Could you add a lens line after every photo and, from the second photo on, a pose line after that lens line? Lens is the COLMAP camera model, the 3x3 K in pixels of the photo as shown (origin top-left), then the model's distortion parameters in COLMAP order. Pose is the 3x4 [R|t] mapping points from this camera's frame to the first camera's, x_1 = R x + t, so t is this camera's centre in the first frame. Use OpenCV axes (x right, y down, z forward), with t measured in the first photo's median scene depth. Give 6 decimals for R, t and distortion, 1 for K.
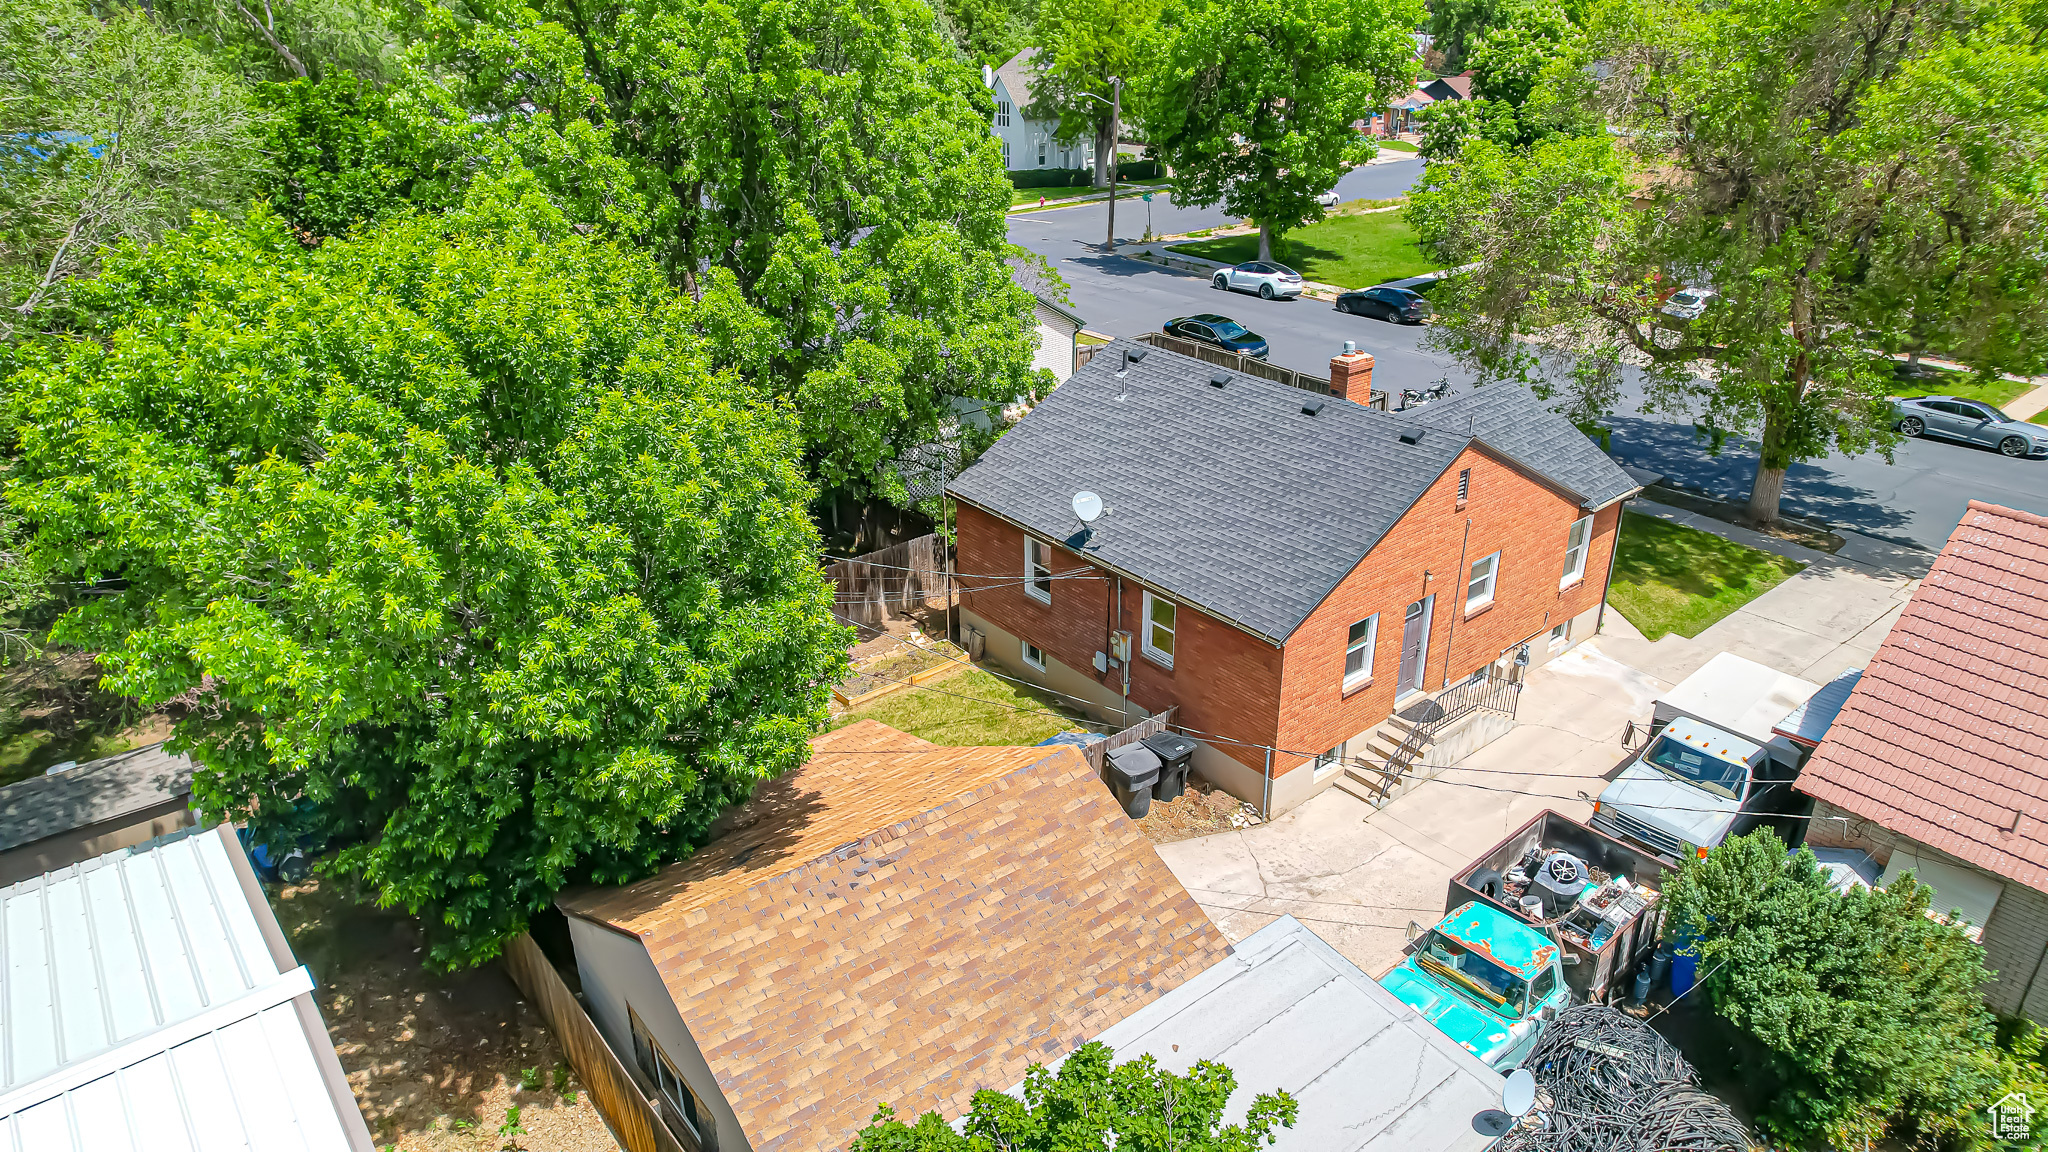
lens RADIAL K [[1308.3, 0, 1031.1], [0, 1308.3, 573.7], [0, 0, 1]] dist [-0.066092, 0.050311]
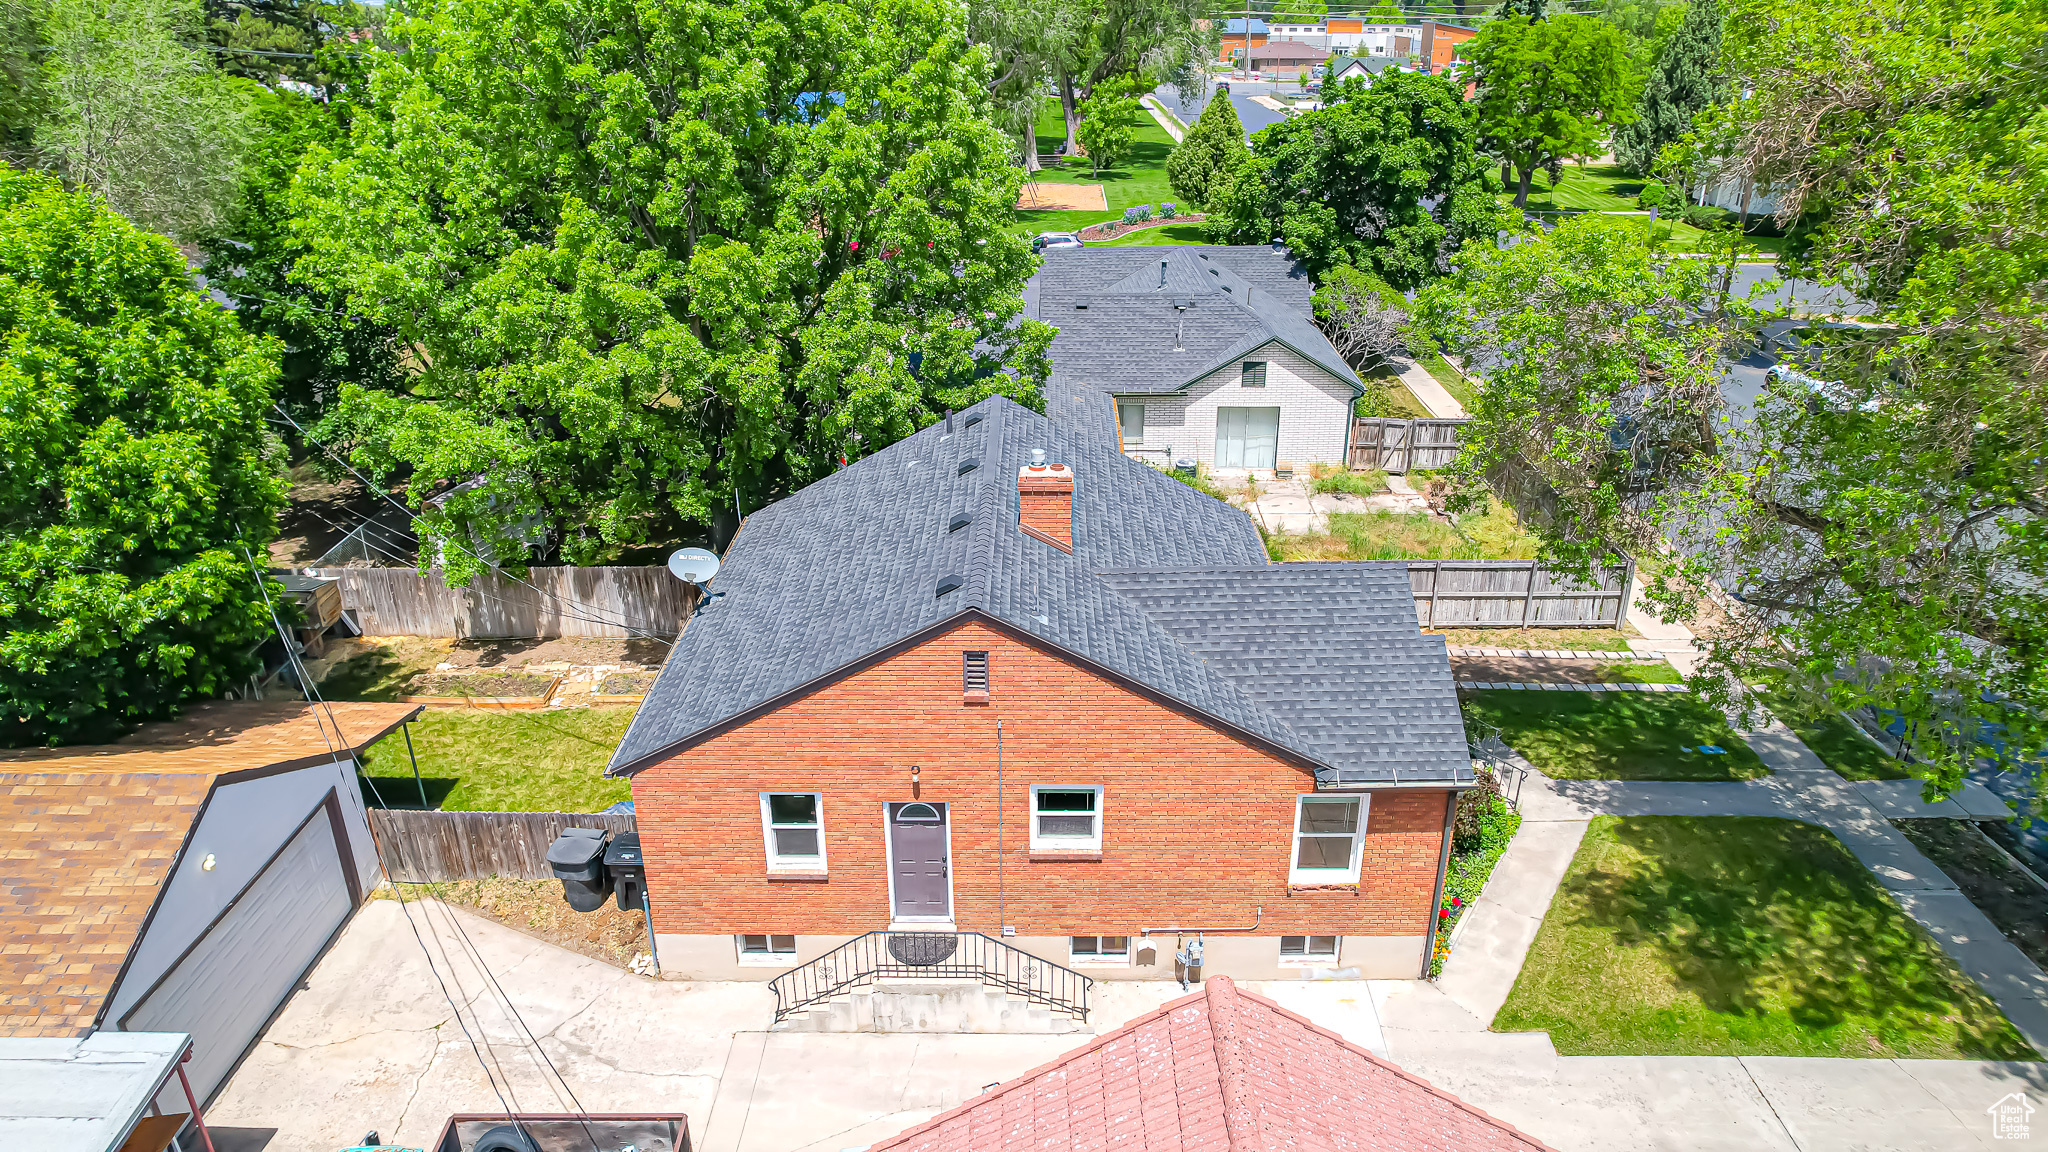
lens RADIAL K [[1308.3, 0, 1027.7], [0, 1308.3, 566.1], [0, 0, 1]] dist [-0.066092, 0.050311]
pose [[0.767346, 0.260940, -0.585740, 0.760825], [-0.262882, 0.961181, 0.083808, -0.191714], [0.584871, 0.089670, 0.806155, 0.432044]]
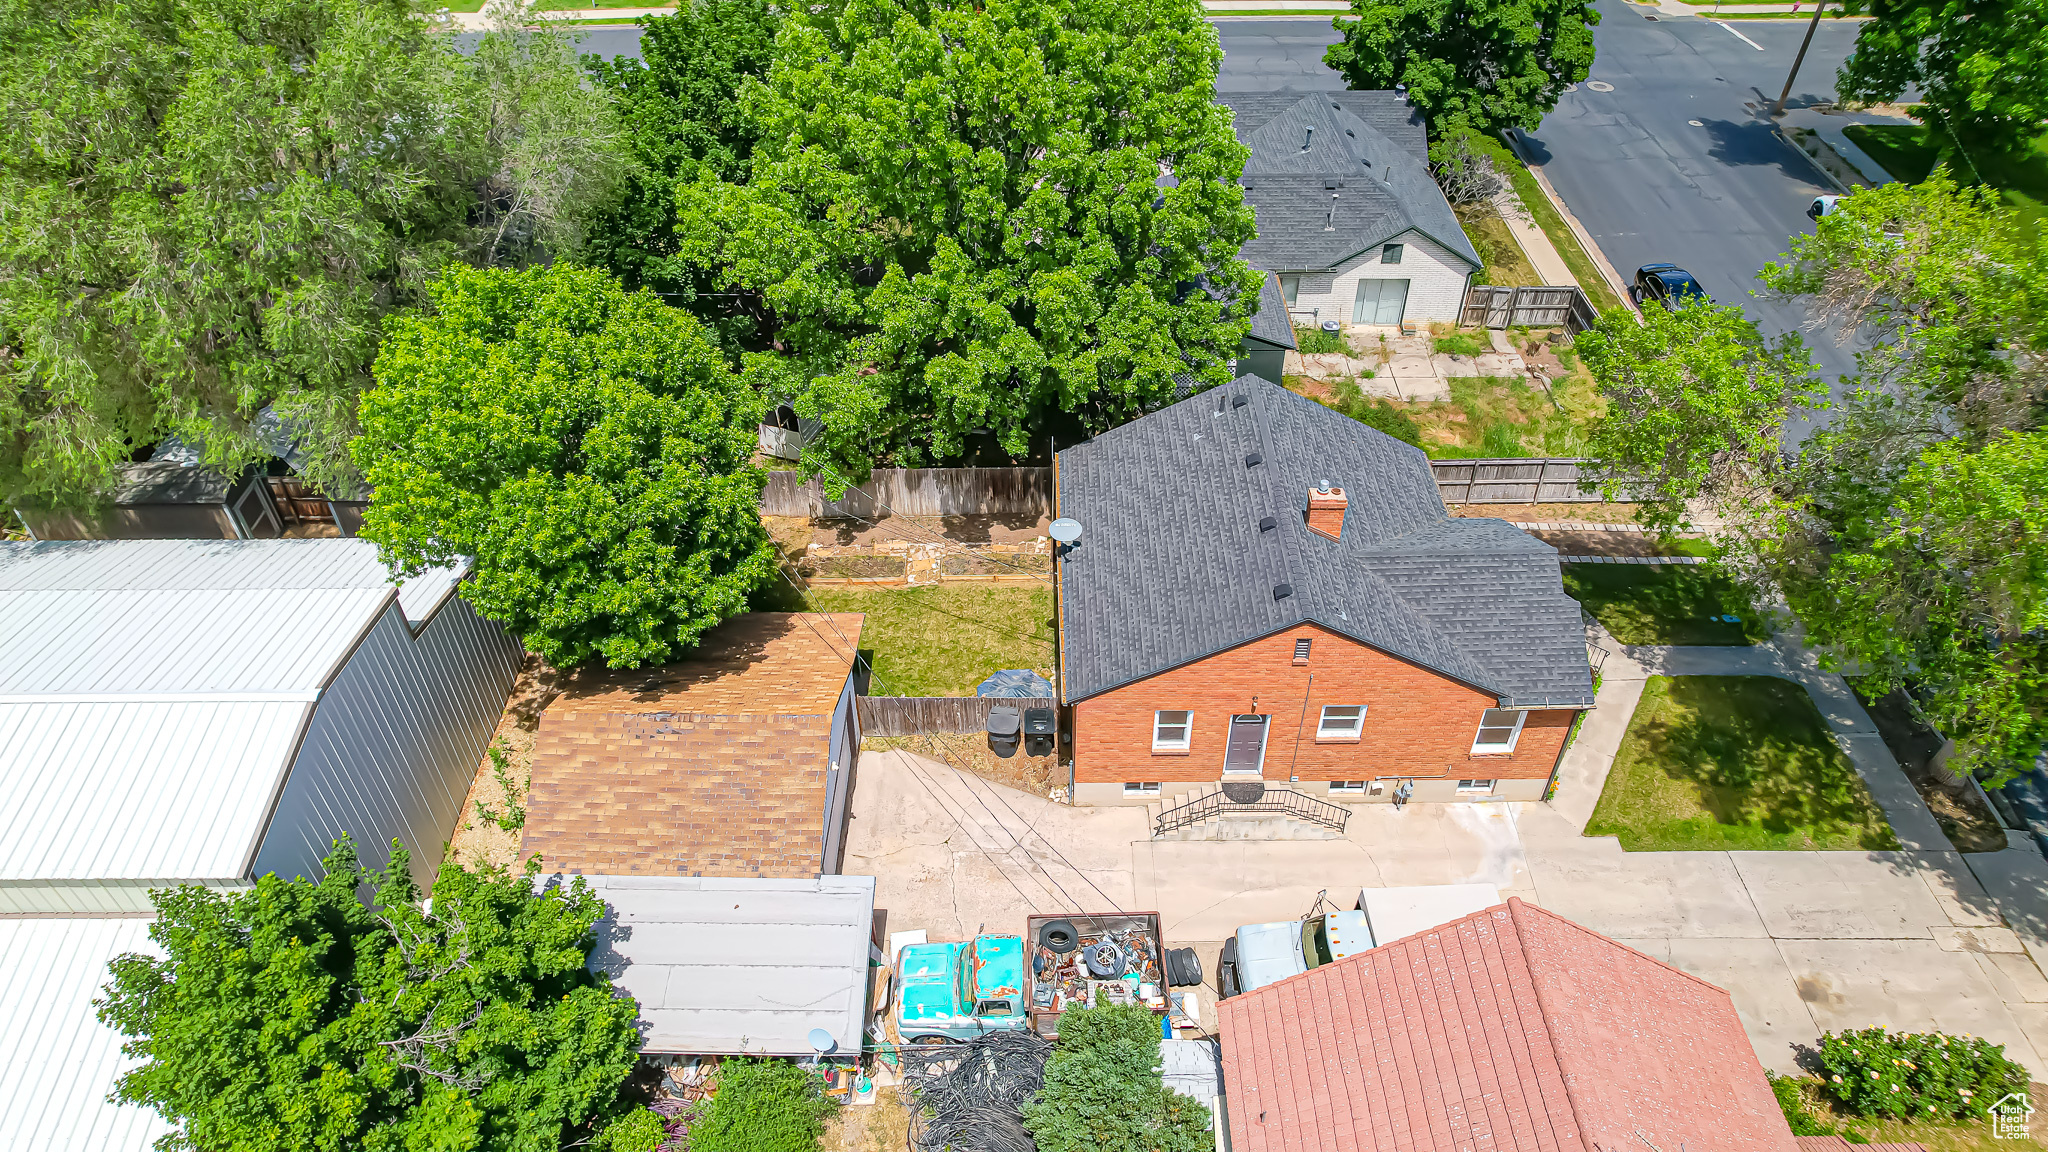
lens RADIAL K [[1308.3, 0, 1028.6], [0, 1308.3, 560.0], [0, 0, 1]] dist [-0.066092, 0.050311]
pose [[0.773778, 0.410493, -0.482455, 0.674647], [-0.258751, 0.900005, 0.350768, -0.486809], [0.578200, -0.146580, 0.802620, -0.069117]]
